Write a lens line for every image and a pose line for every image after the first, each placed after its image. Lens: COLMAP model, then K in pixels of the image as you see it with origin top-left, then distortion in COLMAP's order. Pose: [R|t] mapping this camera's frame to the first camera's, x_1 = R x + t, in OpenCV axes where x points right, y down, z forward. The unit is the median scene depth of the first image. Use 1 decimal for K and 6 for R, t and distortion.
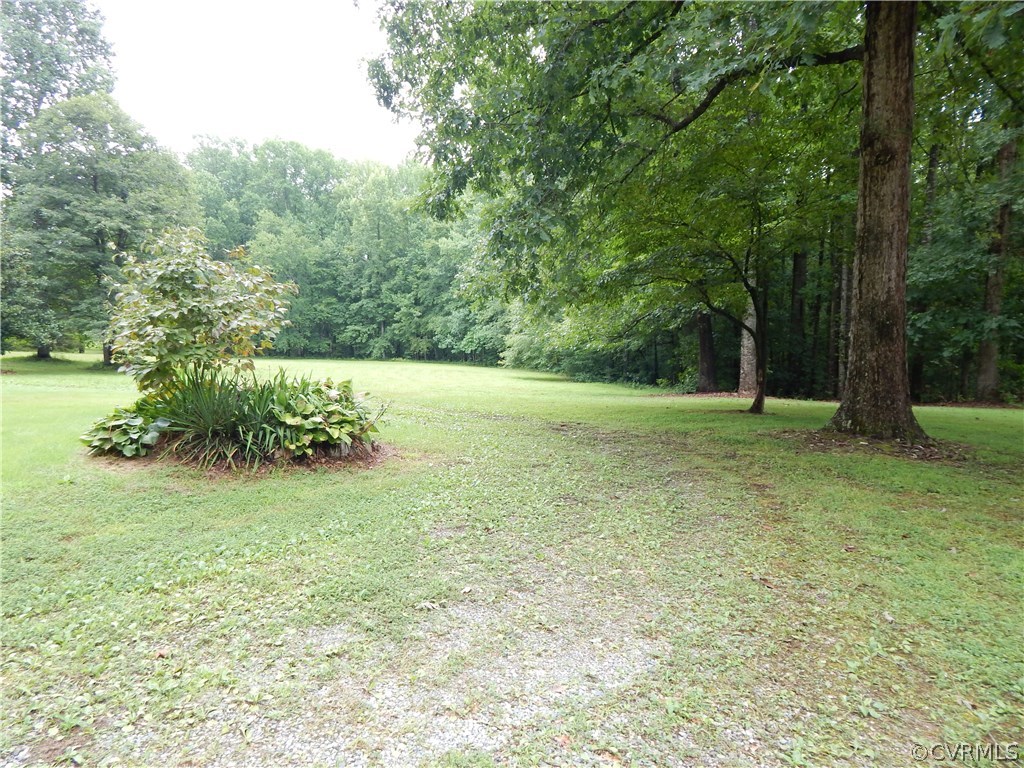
lens RADIAL K [[672.6, 0, 546.9], [0, 672.6, 383.1], [0, 0, 1]] dist [-0.002379, -0.001672]
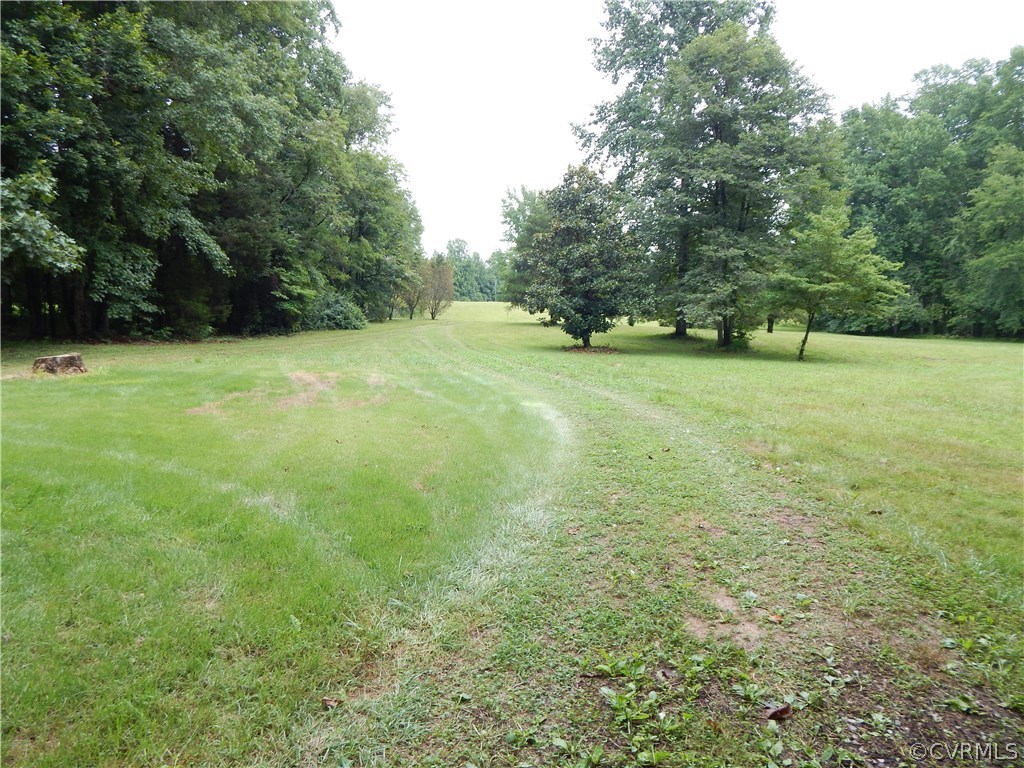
lens RADIAL K [[672.6, 0, 508.8], [0, 672.6, 386.4], [0, 0, 1]] dist [-0.002379, -0.001672]
pose [[0.495064, 0.087920, -0.864397, -0.014358], [-0.052077, 0.996081, 0.071488, -0.009964], [0.867295, 0.009624, 0.497702, 0.146504]]
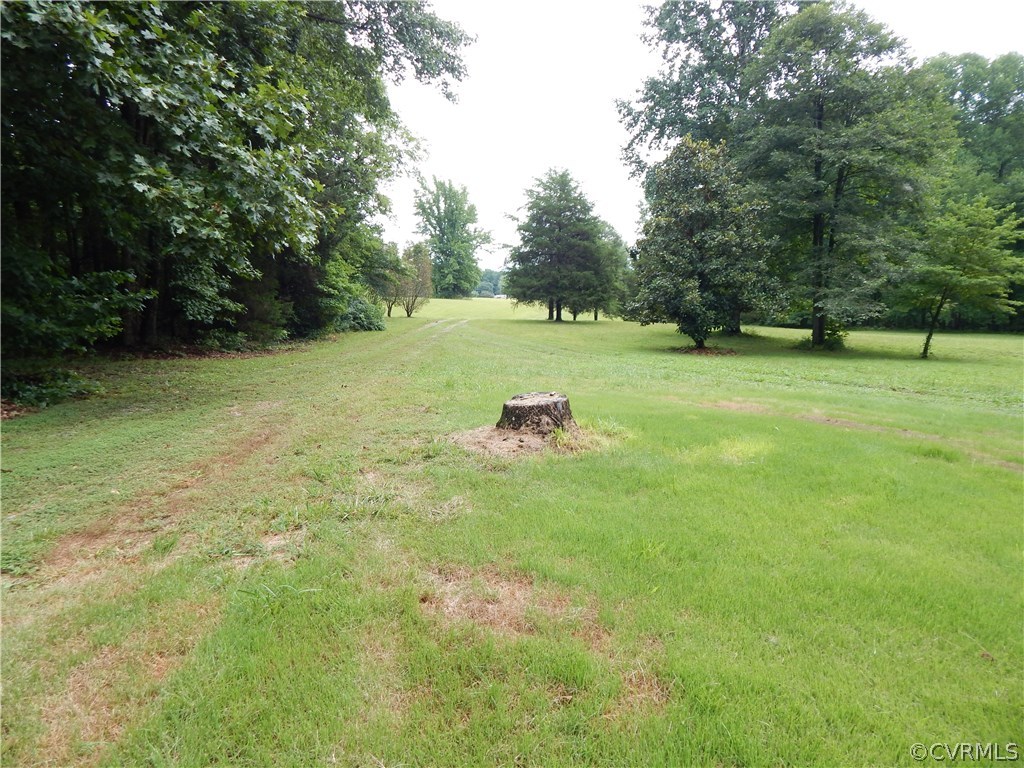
lens RADIAL K [[672.6, 0, 507.3], [0, 672.6, 384.2], [0, 0, 1]] dist [-0.002379, -0.001672]
pose [[0.656965, 0.074052, -0.750275, -0.127345], [-0.037232, 0.997137, 0.065815, -0.007756], [0.753001, -0.015304, 0.657842, 0.082504]]
